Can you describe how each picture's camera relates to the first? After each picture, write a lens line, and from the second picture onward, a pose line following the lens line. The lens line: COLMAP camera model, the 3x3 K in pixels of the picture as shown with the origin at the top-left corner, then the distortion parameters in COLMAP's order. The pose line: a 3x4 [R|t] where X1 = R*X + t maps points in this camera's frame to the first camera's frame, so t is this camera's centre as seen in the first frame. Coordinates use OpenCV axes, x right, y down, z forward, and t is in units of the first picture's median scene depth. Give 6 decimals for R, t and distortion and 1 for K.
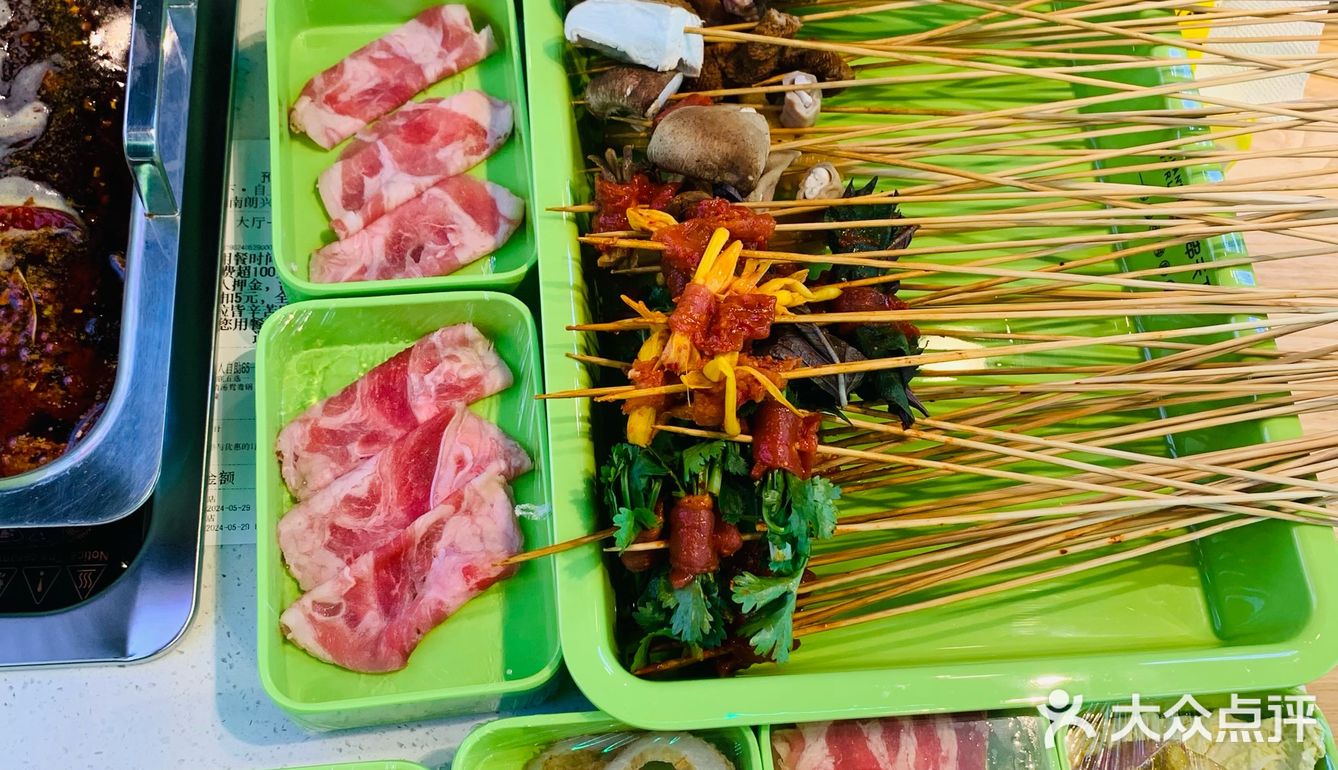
lens RADIAL K [[1350.9, 0, 669.0], [0, 1350.9, 385.0], [0, 0, 1]] dist [0.157237, -0.410711]
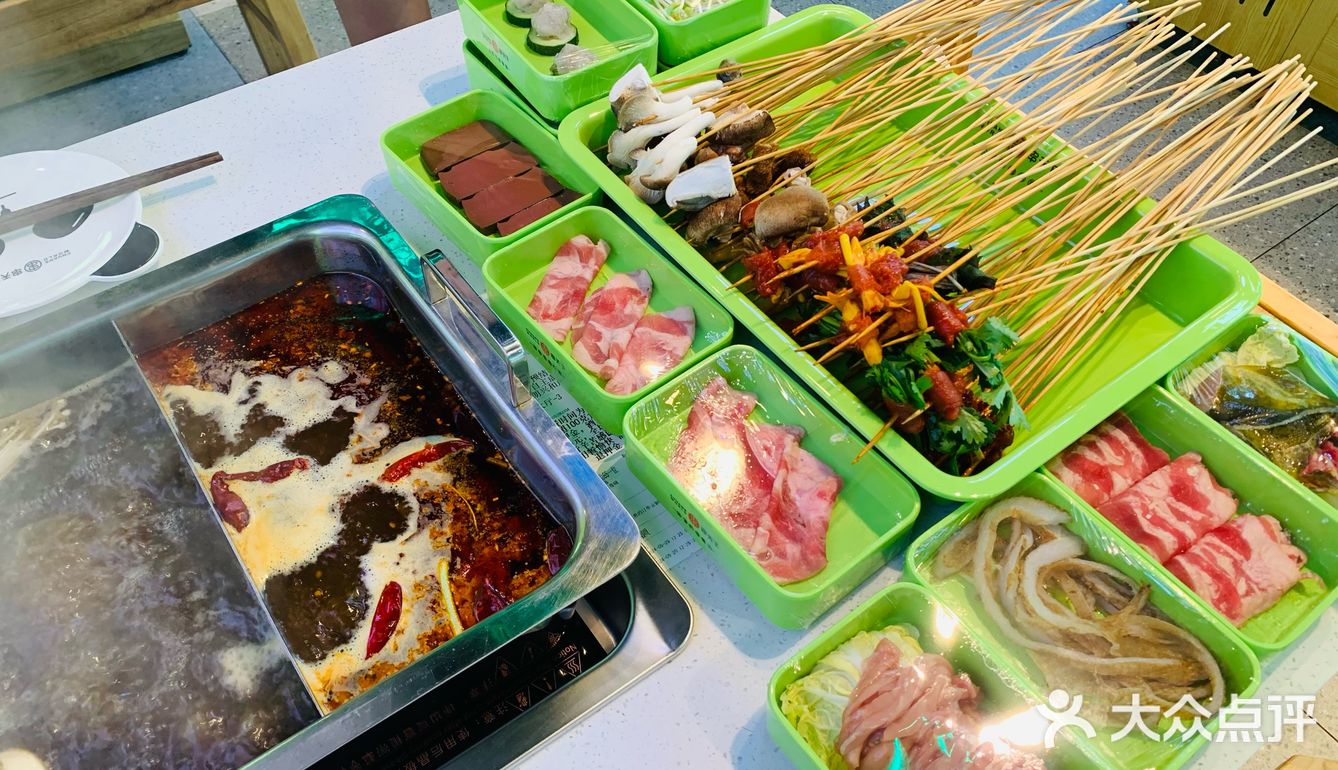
lens RADIAL K [[994.3, 0, 669.0], [0, 994.3, 385.0], [0, 0, 1]] dist [0.103778, -0.242328]
pose [[0.851074, -0.473533, 0.226802, -0.469197], [0.509065, 0.849975, -0.135628, 0.091154], [-0.128552, 0.230886, 0.964451, -0.100355]]
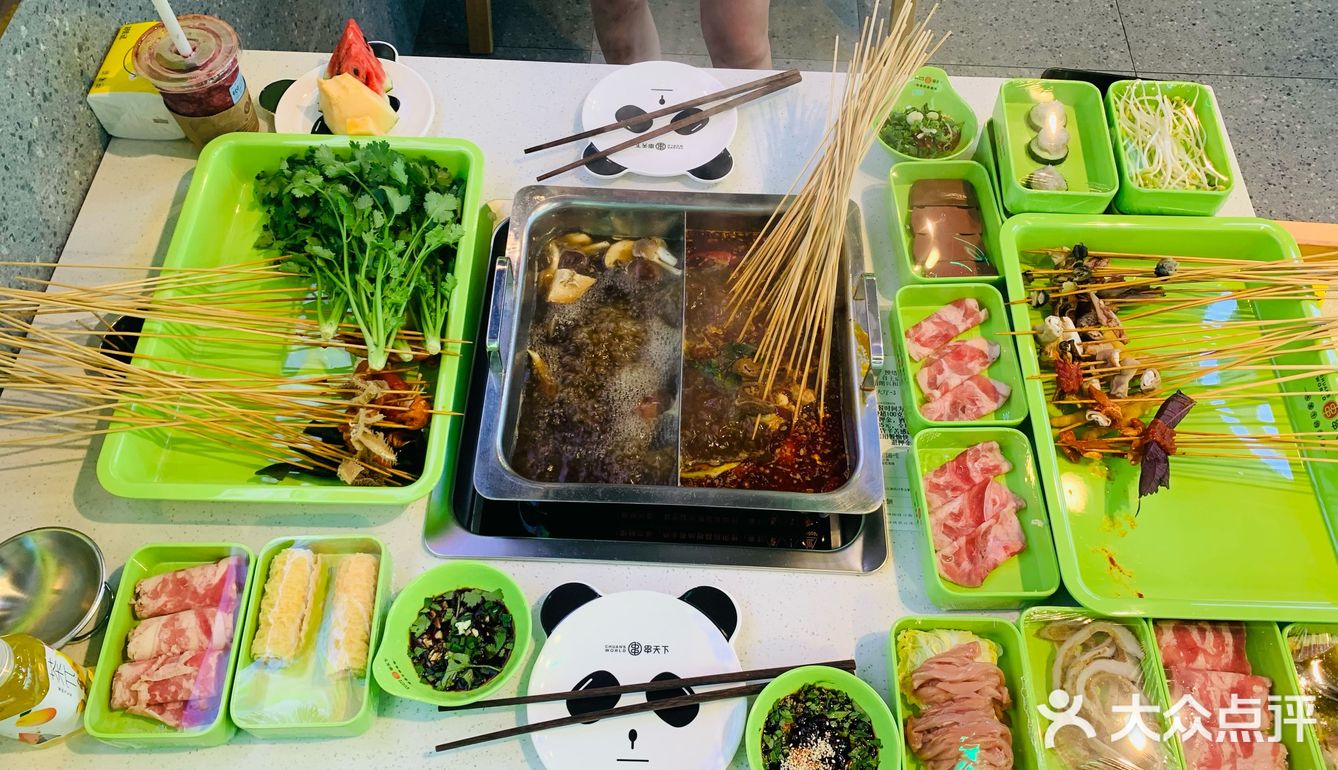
lens RADIAL K [[994.3, 0, 669.0], [0, 994.3, 385.0], [0, 0, 1]] dist [0.103778, -0.242328]
pose [[0.985946, 0.044339, -0.161075, -0.426678], [-0.062418, 0.992083, -0.108974, 0.079427], [0.154968, 0.117497, 0.980907, -0.755175]]
